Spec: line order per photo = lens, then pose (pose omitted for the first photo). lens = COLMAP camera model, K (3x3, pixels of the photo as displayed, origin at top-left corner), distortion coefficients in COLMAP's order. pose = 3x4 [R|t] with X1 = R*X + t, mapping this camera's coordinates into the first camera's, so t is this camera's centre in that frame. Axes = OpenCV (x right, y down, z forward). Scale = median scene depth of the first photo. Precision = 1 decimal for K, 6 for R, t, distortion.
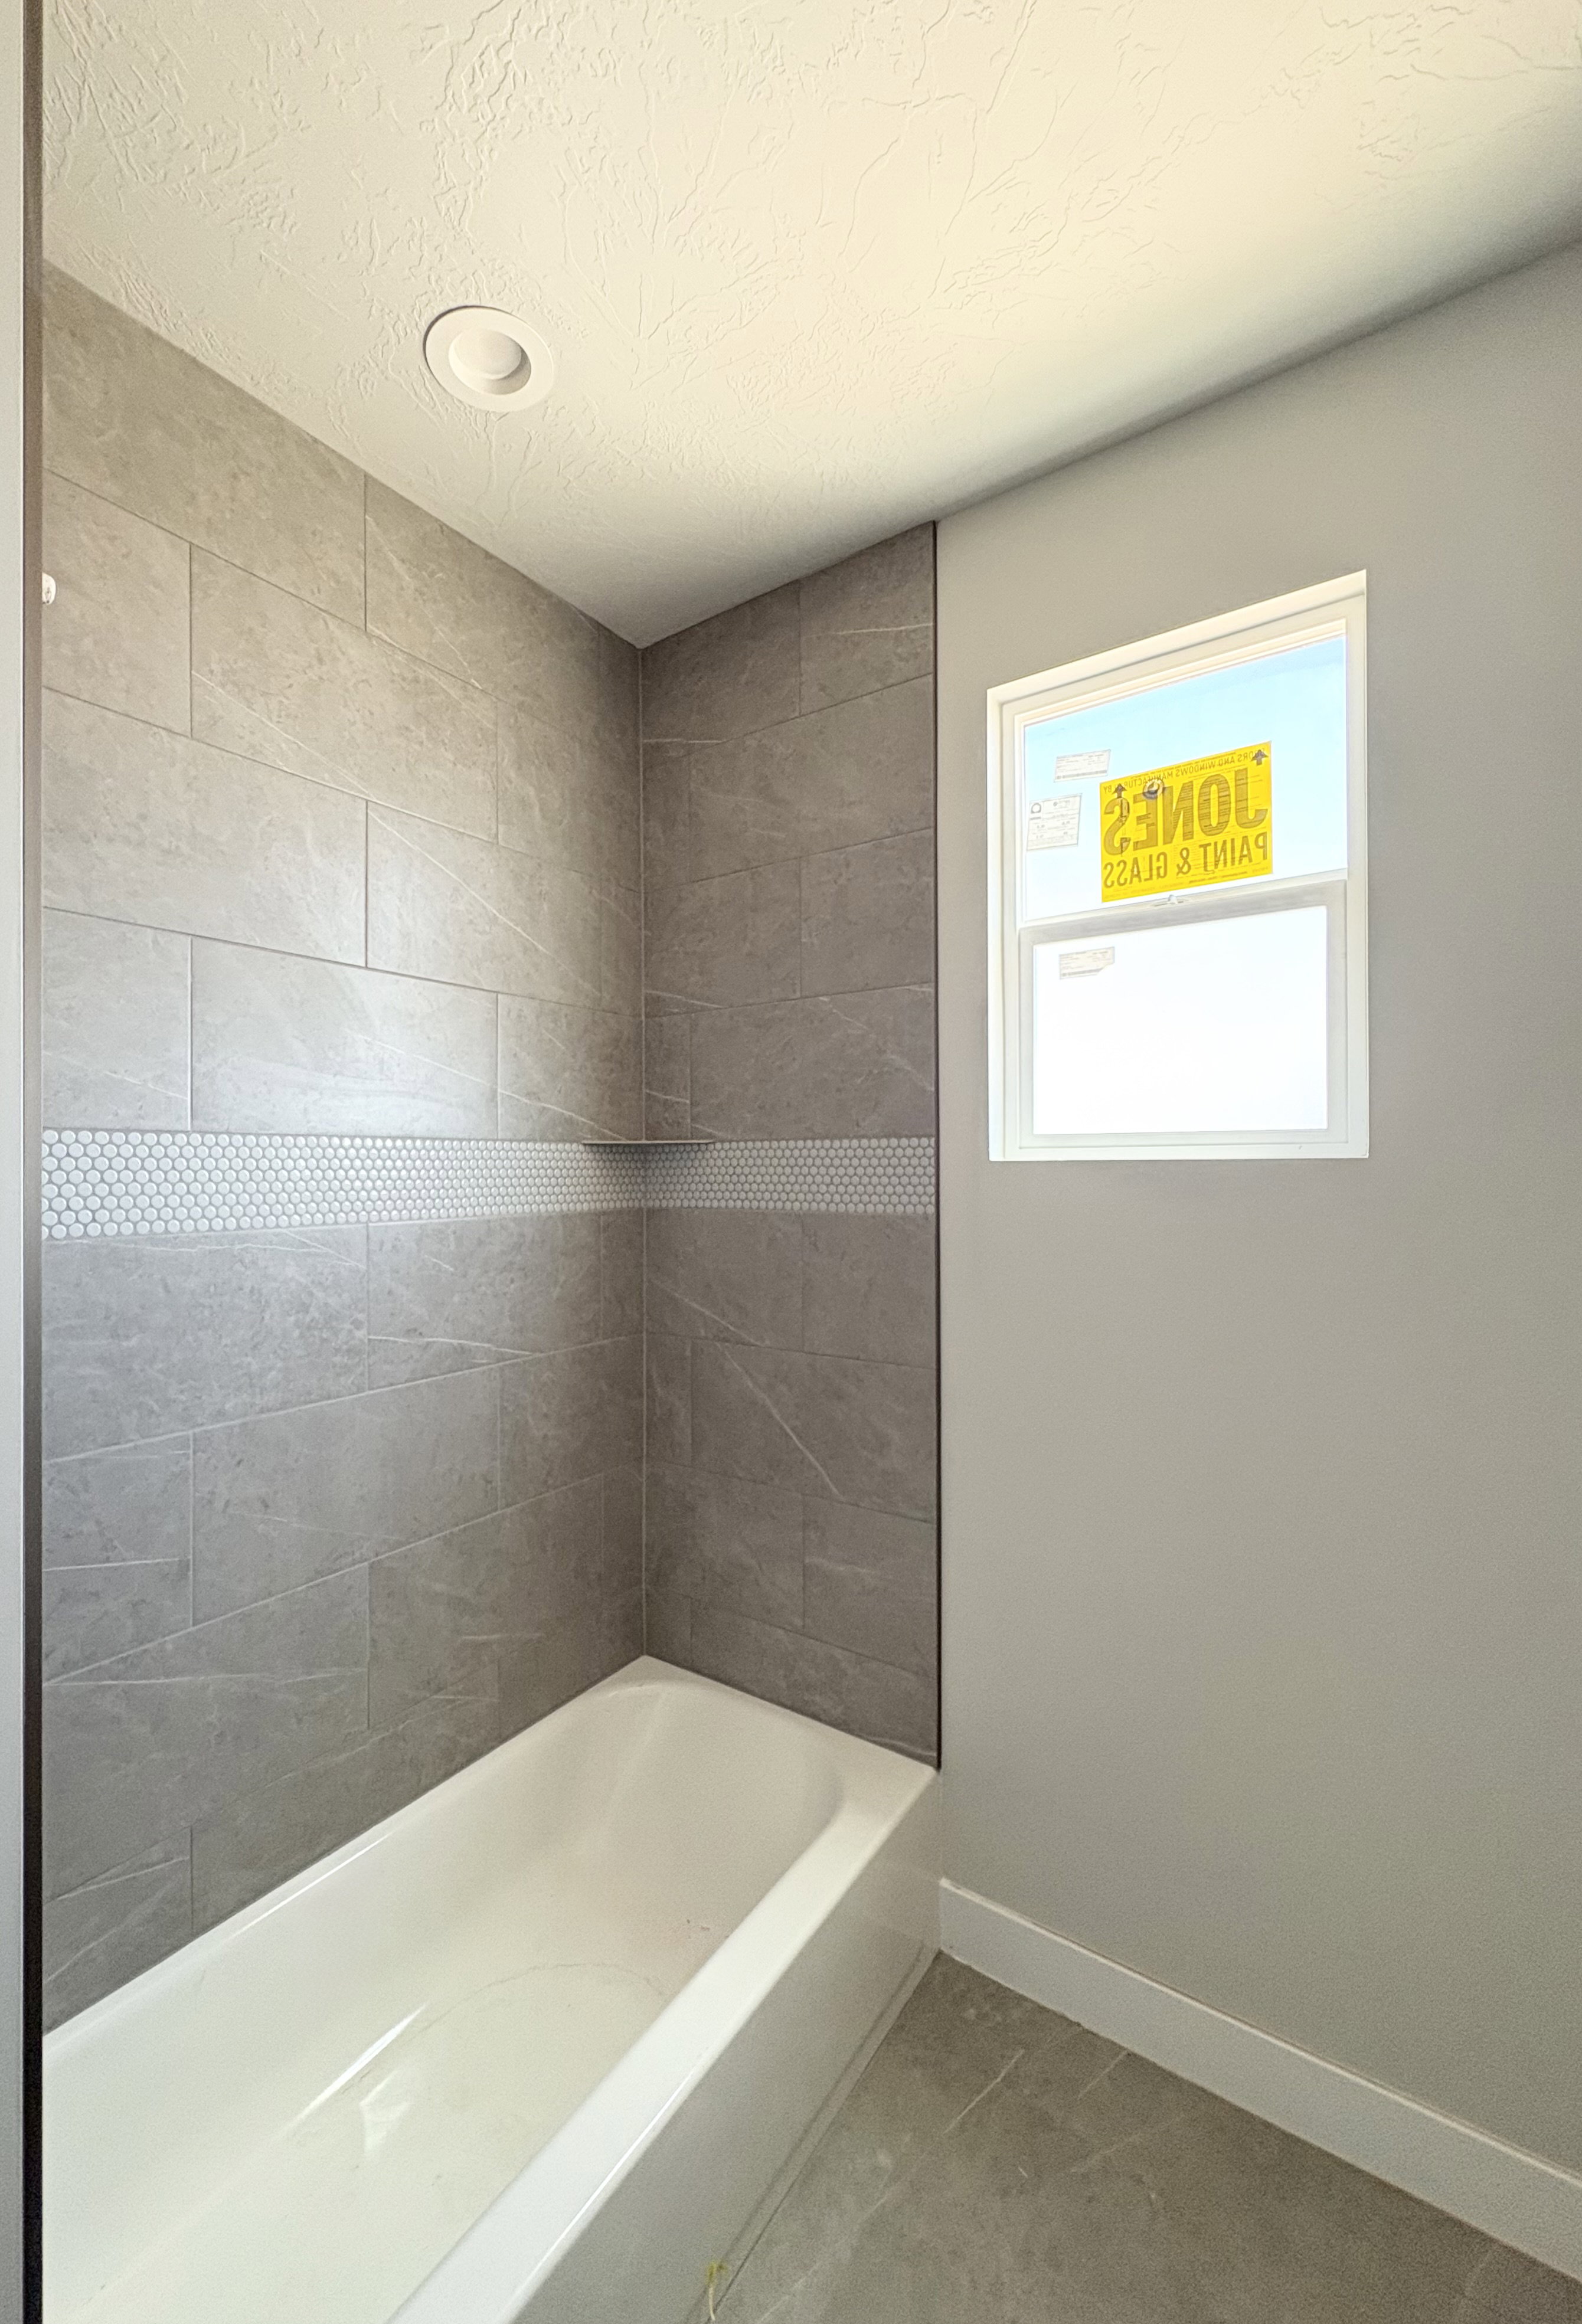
lens RADIAL K [[961.5, 0, 699.3], [0, 961.5, 1167.0], [0, 0, 1]] dist [0.000670, 0.000123]
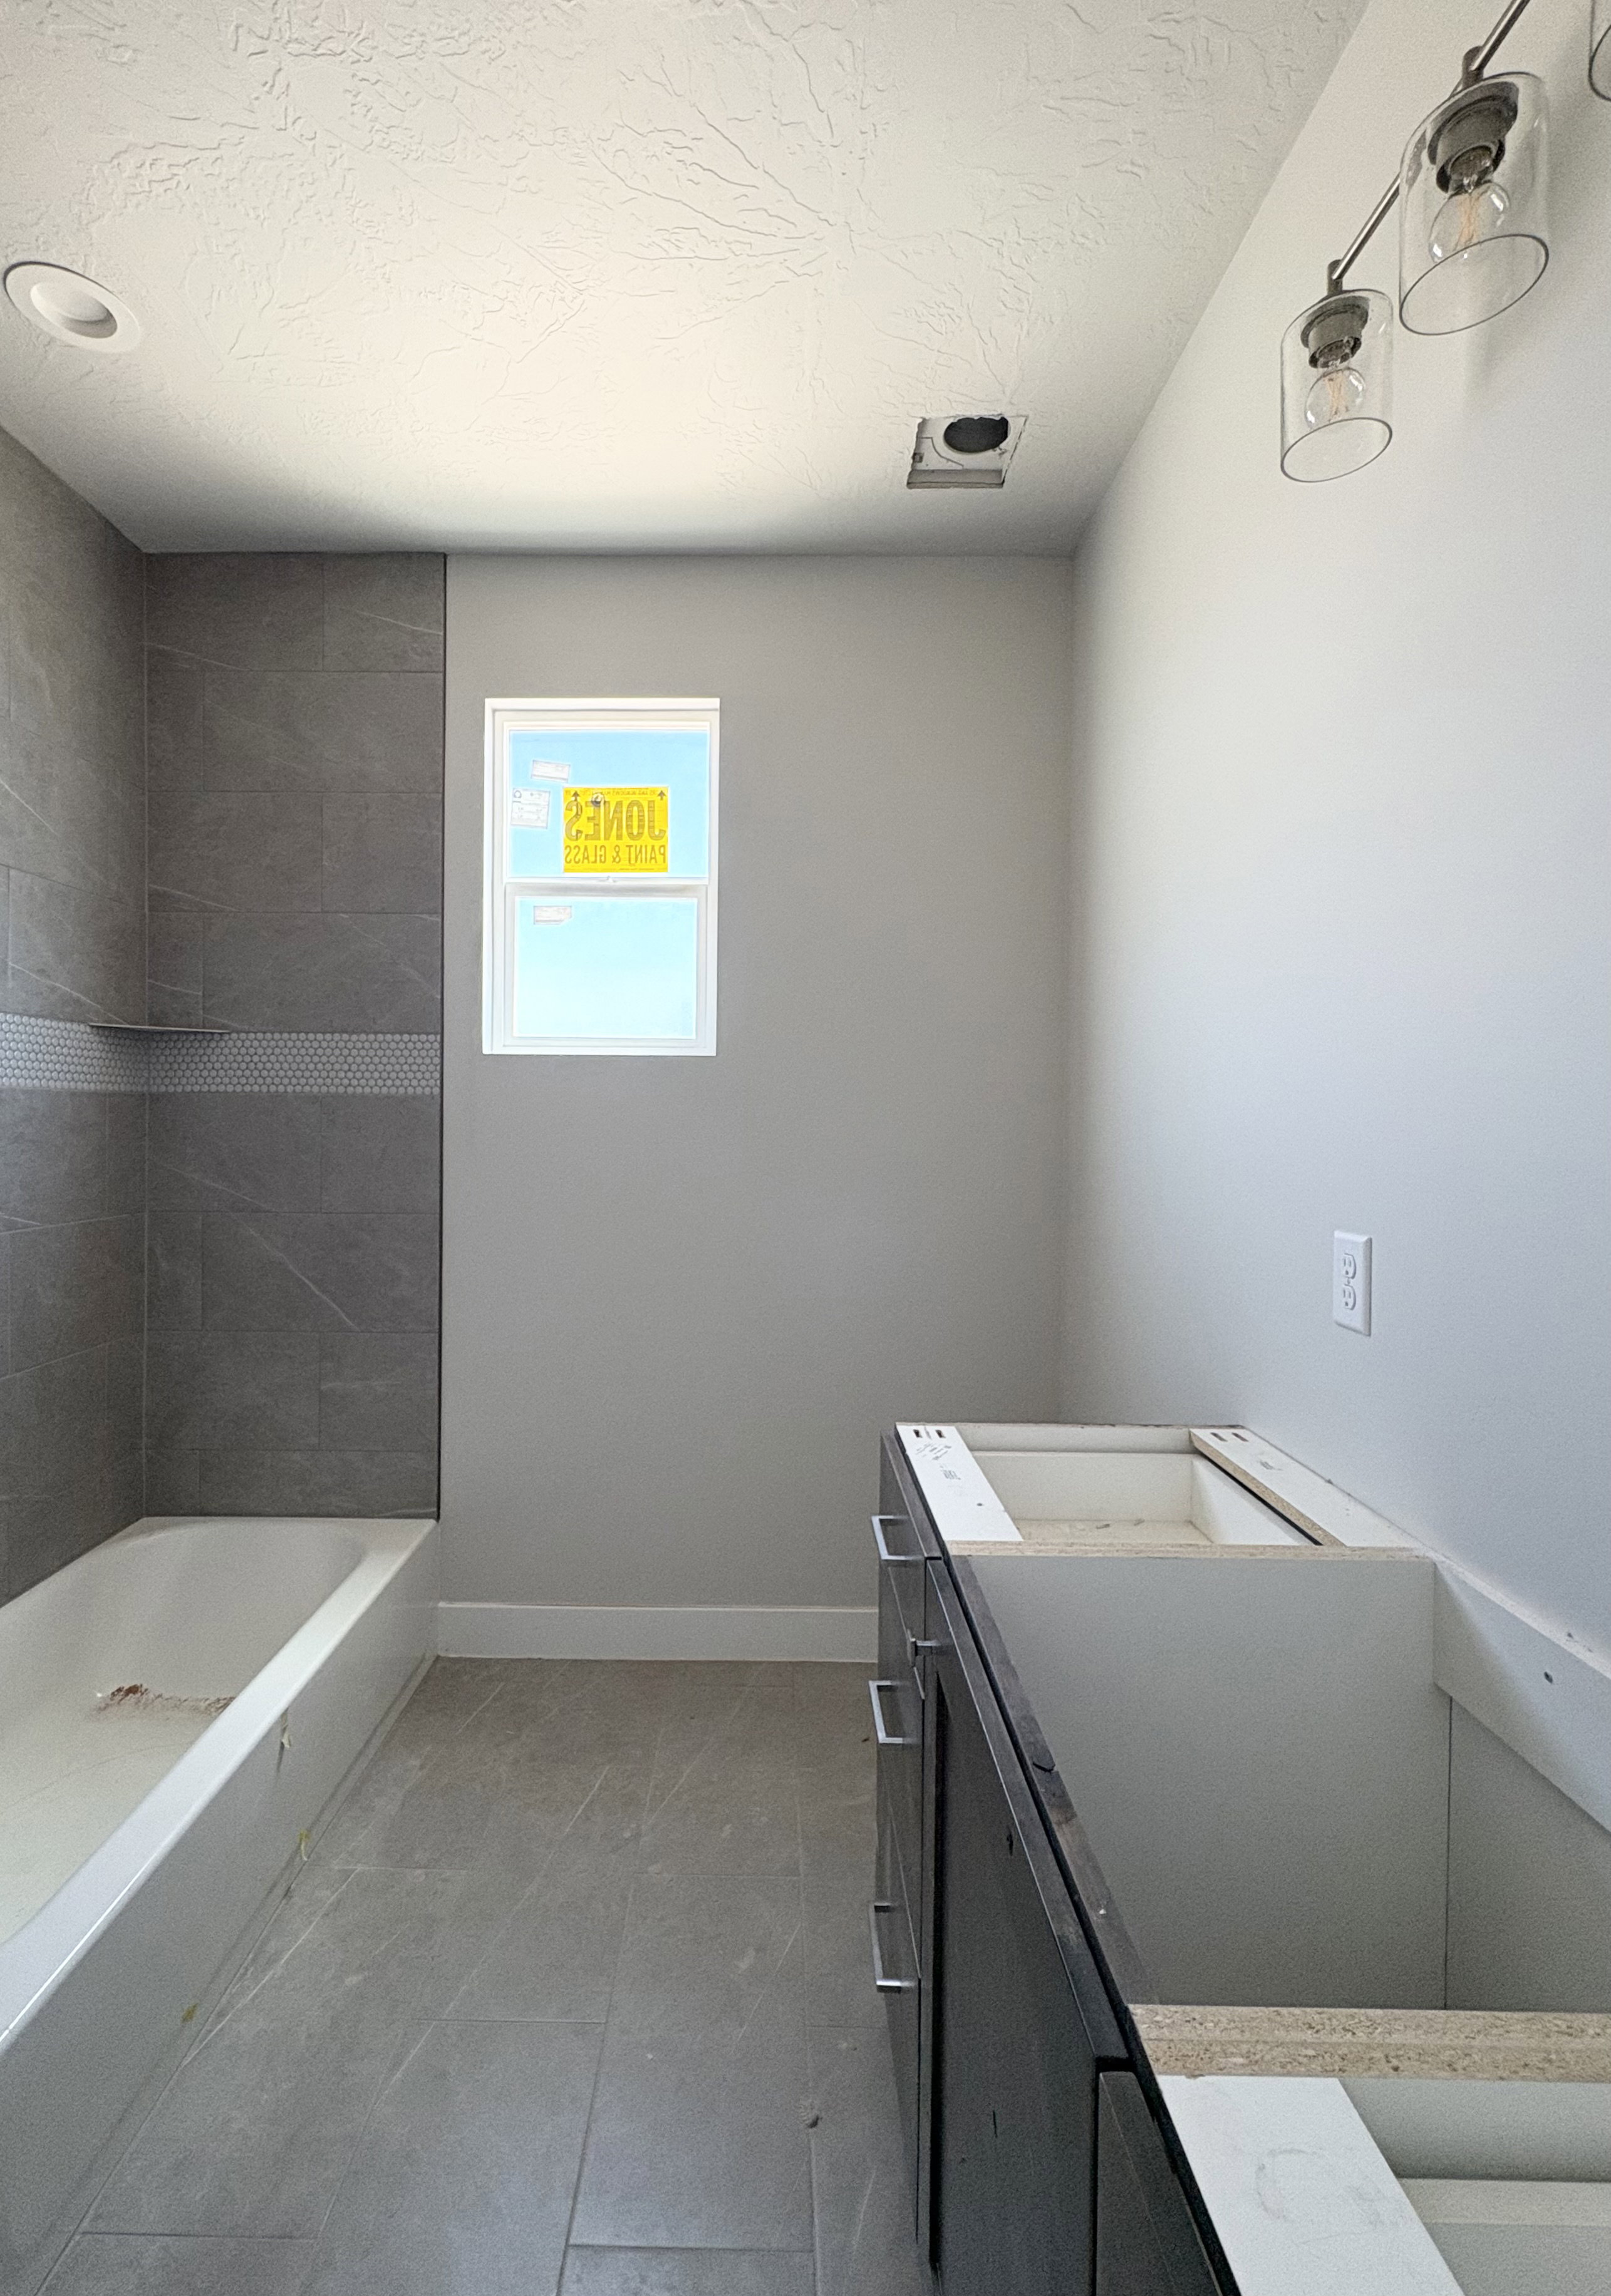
lens RADIAL K [[995.4, 0, 760.6], [0, 995.4, 1126.9], [0, 0, 1]] dist [0.000487, -0.000183]
pose [[0.807400, 0.006019, 0.589974, -0.192110], [-0.015049, 0.999833, 0.010393, 0.071355], [-0.589813, -0.017270, 0.807355, -0.328569]]
